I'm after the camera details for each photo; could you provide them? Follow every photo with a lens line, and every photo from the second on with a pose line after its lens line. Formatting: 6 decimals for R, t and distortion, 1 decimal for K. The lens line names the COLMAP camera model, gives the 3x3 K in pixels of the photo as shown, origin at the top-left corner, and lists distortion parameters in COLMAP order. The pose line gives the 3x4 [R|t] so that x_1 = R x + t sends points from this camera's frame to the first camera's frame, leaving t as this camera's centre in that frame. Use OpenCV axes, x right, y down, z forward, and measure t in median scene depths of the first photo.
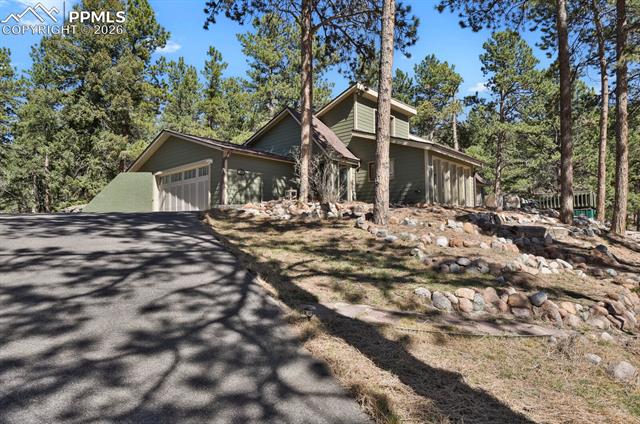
lens RADIAL K [[391.0, 0, 321.9], [0, 391.0, 212.9], [0, 0, 1]] dist [-0.001853, -0.002605]
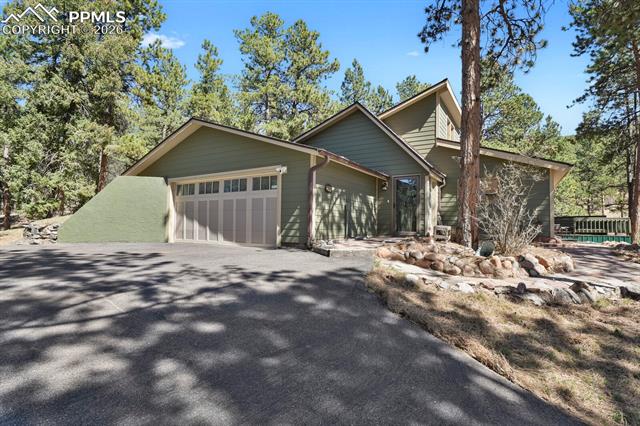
lens RADIAL K [[312.7, 0, 319.6], [0, 312.7, 216.1], [0, 0, 1]] dist [-0.032134, -0.000869]
pose [[0.982624, 0.030570, 0.183075, -0.185647], [-0.036705, 0.998869, 0.030216, -0.044776], [-0.181944, -0.036410, 0.982635, 0.277532]]
